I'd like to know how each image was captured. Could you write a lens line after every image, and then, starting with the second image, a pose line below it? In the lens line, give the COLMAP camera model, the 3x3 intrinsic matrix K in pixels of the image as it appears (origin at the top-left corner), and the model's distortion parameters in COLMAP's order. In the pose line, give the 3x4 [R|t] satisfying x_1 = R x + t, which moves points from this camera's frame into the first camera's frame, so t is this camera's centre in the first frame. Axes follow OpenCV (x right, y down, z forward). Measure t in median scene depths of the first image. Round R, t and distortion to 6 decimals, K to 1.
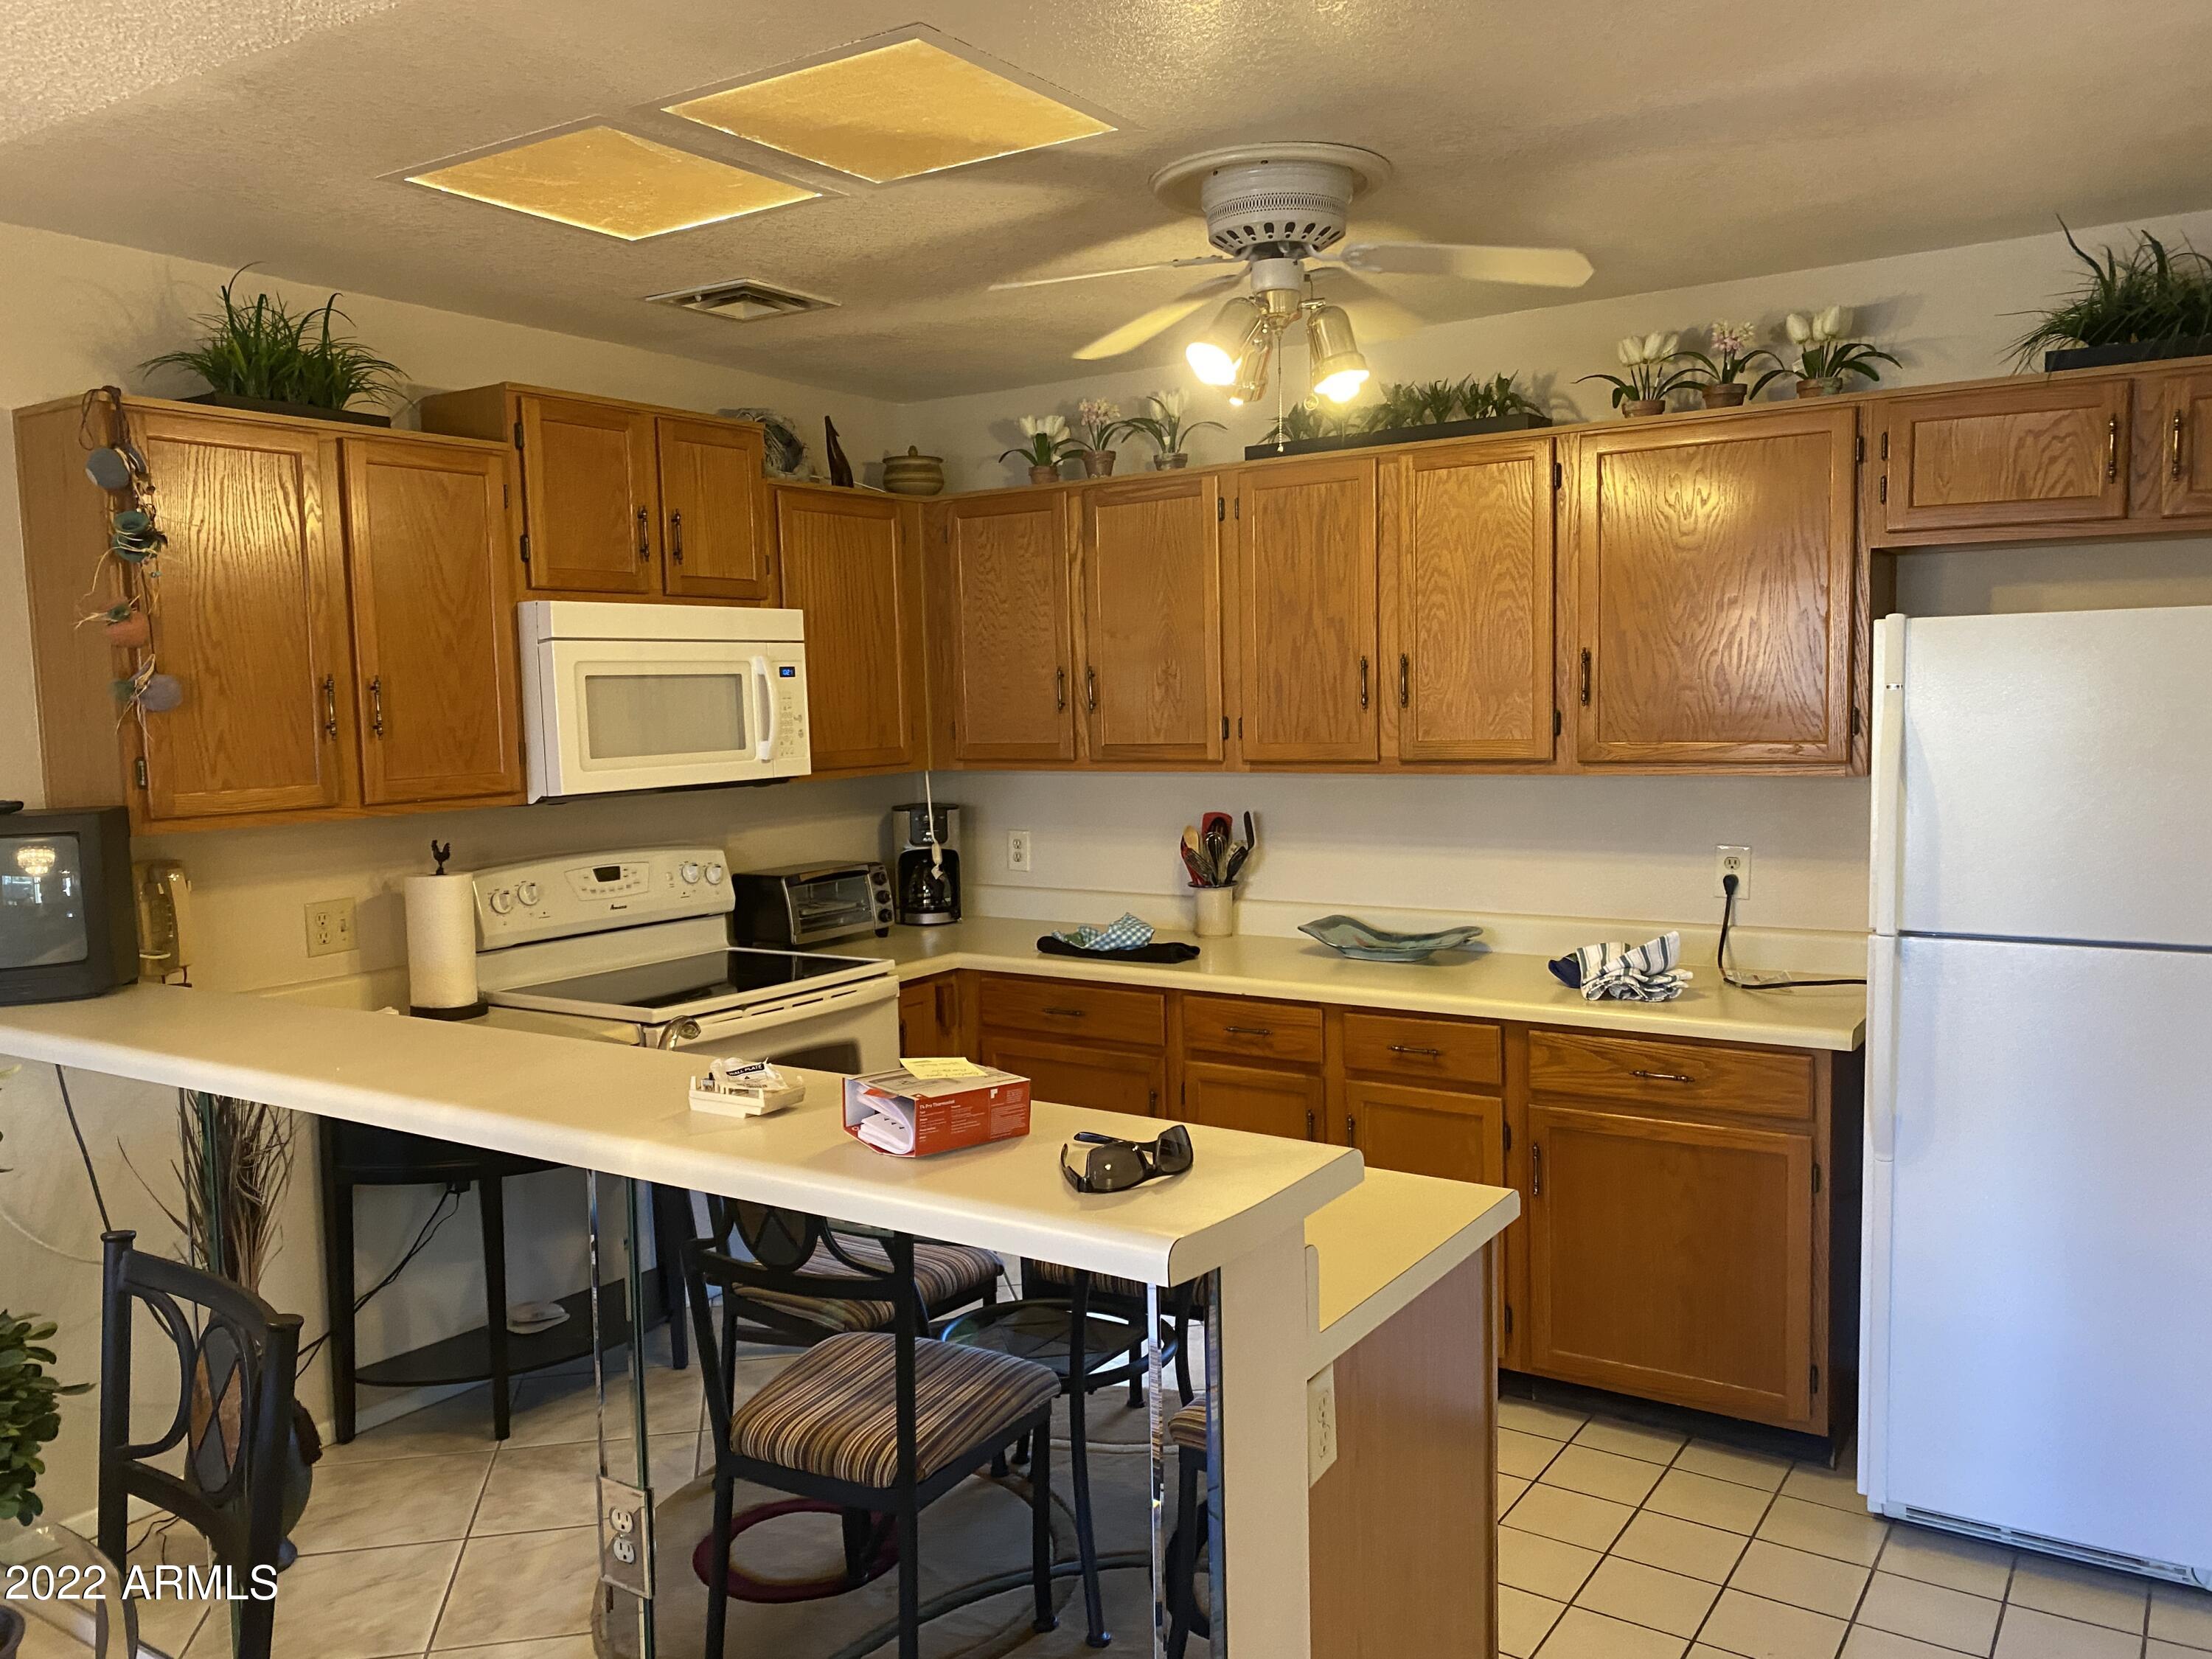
lens RADIAL K [[1706.0, 0, 1106.1], [0, 1706.0, 851.6], [0, 0, 1]] dist [-0.028976, -0.000685]
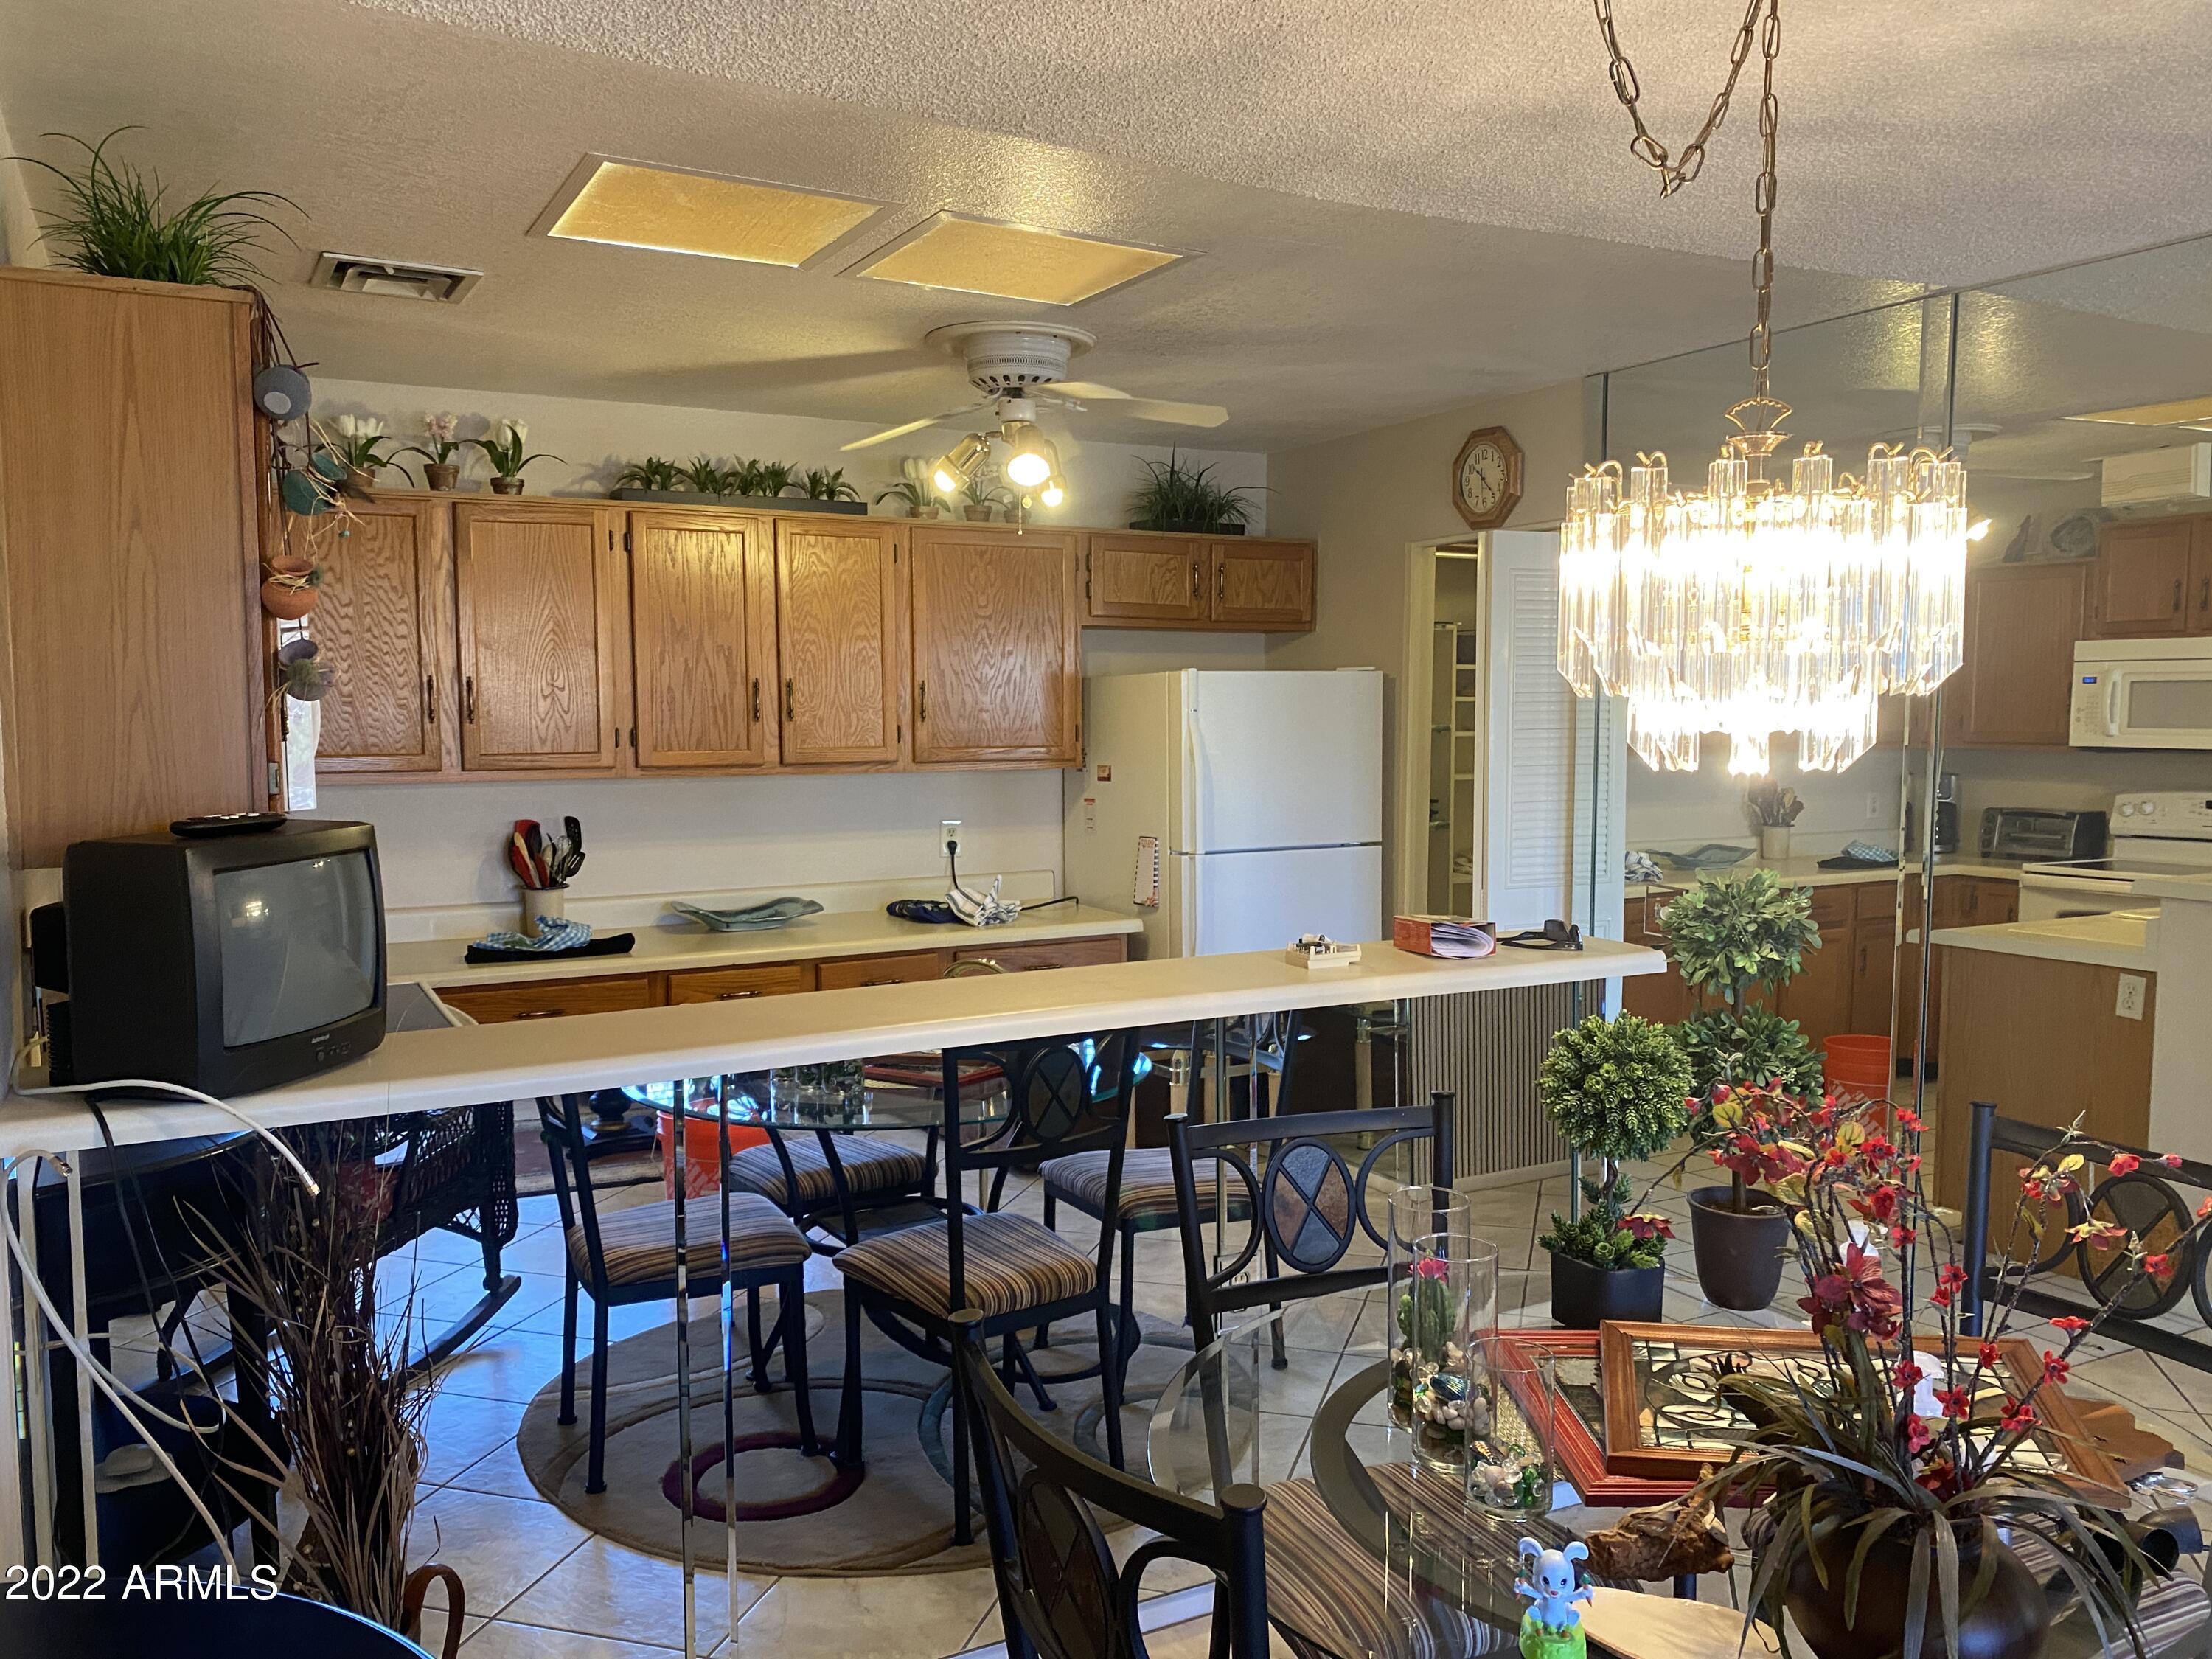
lens RADIAL K [[1738.2, 0, 1106.0], [0, 1738.2, 829.5], [0, 0, 1]] dist [0.004403, -0.000239]
pose [[0.450928, -0.036657, 0.891807, -0.872580], [0.071533, 0.997427, 0.004829, 0.005173], [-0.889689, 0.061616, 0.452389, 0.222997]]
